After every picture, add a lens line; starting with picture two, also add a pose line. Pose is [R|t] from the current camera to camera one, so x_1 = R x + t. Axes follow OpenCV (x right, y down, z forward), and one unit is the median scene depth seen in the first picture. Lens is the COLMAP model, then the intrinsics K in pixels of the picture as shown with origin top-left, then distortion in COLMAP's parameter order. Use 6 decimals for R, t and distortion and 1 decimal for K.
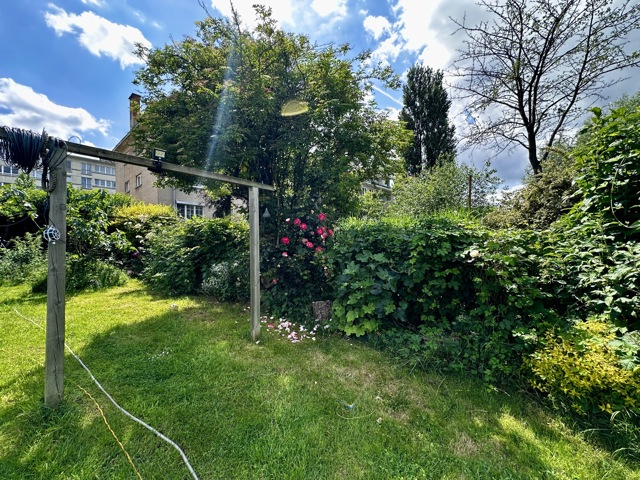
lens RADIAL K [[256.1, 0, 319.9], [0, 256.1, 239.8], [0, 0, 1]] dist [-0.002240, 0.000311]
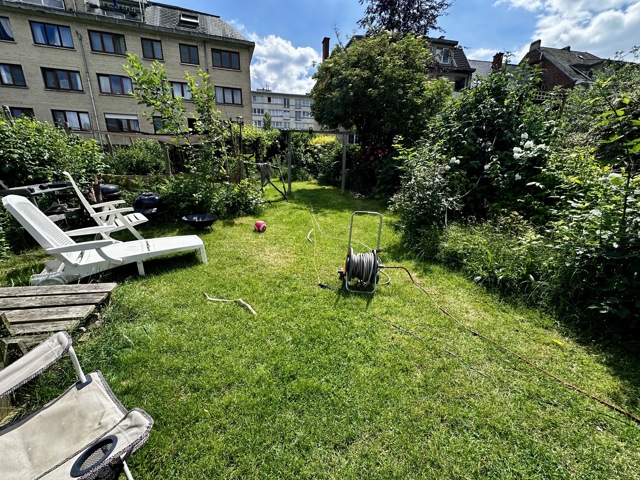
lens RADIAL K [[256.1, 0, 317.9], [0, 256.1, 239.5], [0, 0, 1]] dist [-0.002240, 0.000311]
pose [[0.785003, 0.195189, -0.587938, 0.571727], [-0.018818, 0.956141, 0.292302, 0.023549], [0.619206, -0.218394, 0.754247, -0.601941]]
